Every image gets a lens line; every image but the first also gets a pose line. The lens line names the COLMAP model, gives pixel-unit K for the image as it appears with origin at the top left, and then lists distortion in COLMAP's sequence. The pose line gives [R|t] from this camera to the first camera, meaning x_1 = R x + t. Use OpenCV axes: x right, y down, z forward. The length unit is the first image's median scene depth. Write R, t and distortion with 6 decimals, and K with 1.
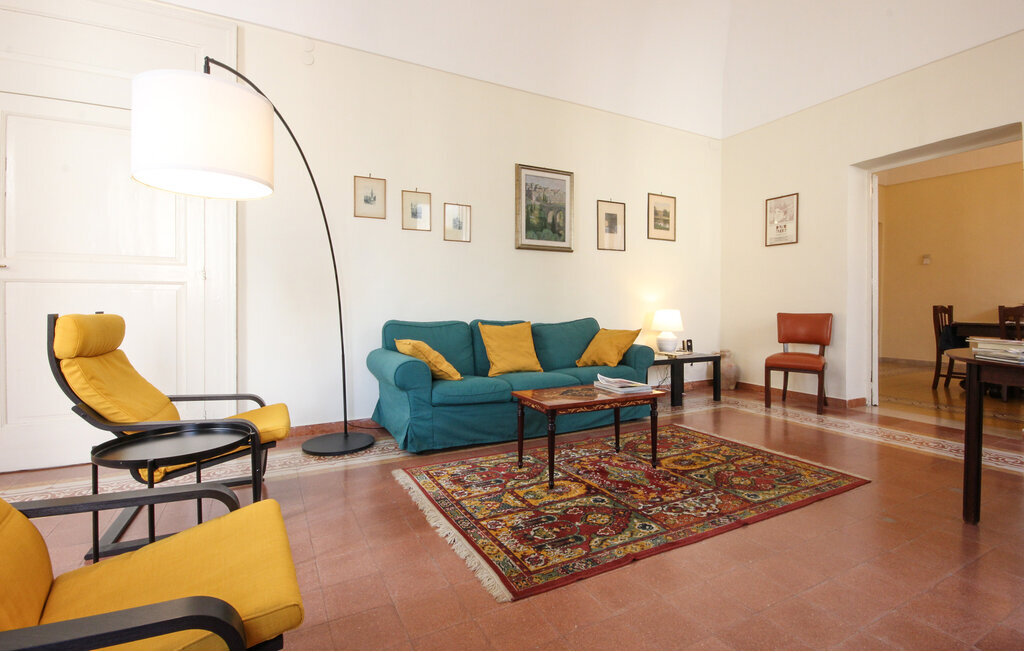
lens RADIAL K [[481.2, 0, 517.1], [0, 481.2, 303.1], [0, 0, 1]] dist [0.000245, 0.000097]
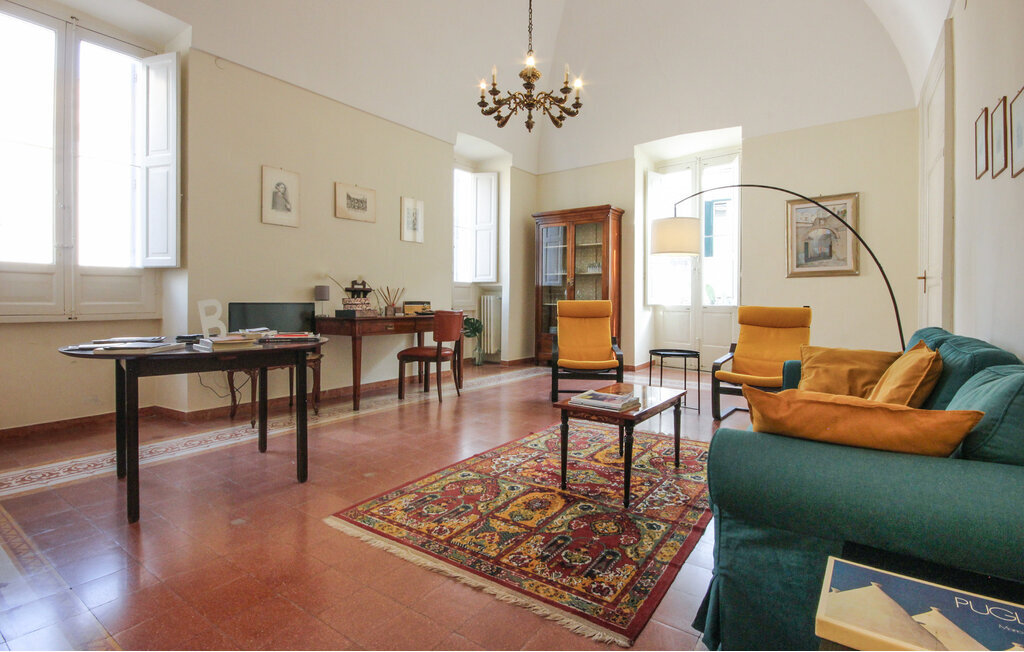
lens RADIAL K [[494.9, 0, 510.3], [0, 494.9, 302.2], [0, 0, 1]] dist [0.003168, 0.000934]
pose [[-0.892920, -0.000898, -0.450214, 0.501218], [-0.005491, 0.999945, 0.008896, -0.003665], [0.450181, 0.010416, -0.892877, 1.132447]]
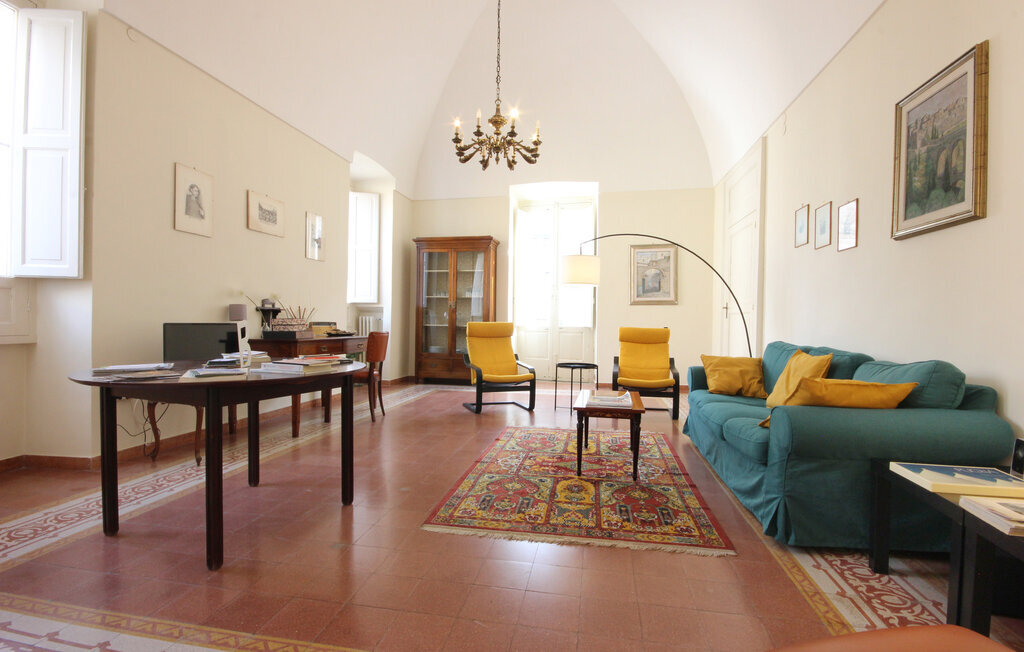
lens RADIAL K [[478.9, 0, 517.2], [0, 478.9, 329.2], [0, 0, 1]] dist [-0.001862, -0.000794]
pose [[-0.614580, 0.006381, -0.788829, 0.785574], [-0.013540, 0.999735, 0.018636, -0.003763], [0.788738, 0.022134, -0.614331, 0.995633]]
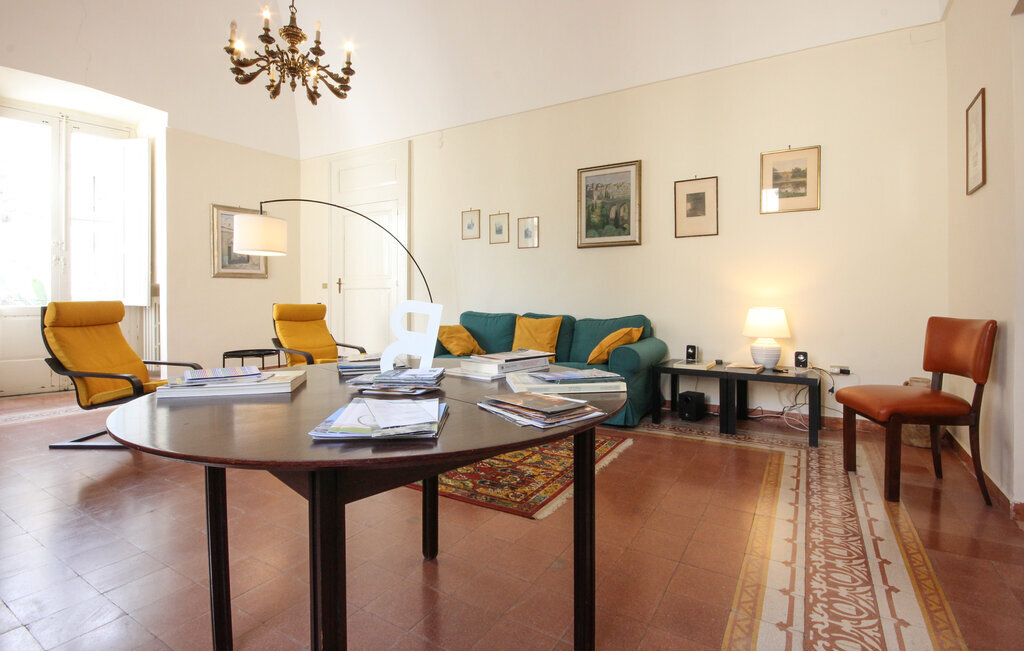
lens RADIAL K [[481.2, 0, 517.1], [0, 481.2, 303.1], [0, 0, 1]] dist [0.000245, 0.000097]
pose [[0.513612, 0.008759, -0.857978, 0.848497], [0.000189, 0.999947, 0.010321, -0.002661], [0.858023, -0.005463, 0.513583, 0.334190]]
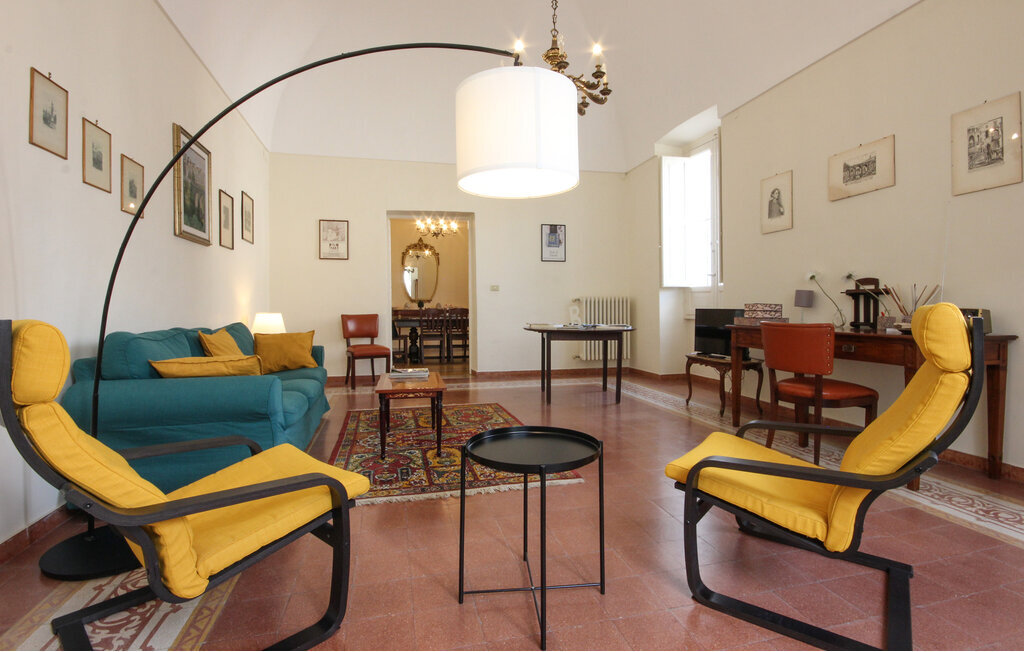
lens RADIAL K [[481.2, 0, 517.1], [0, 481.2, 303.1], [0, 0, 1]] dist [0.000245, 0.000097]
pose [[0.235504, 0.008753, 0.971834, -0.614055], [0.002641, 0.999950, -0.009646, 0.004053], [-0.971870, 0.004838, 0.235469, 0.294235]]
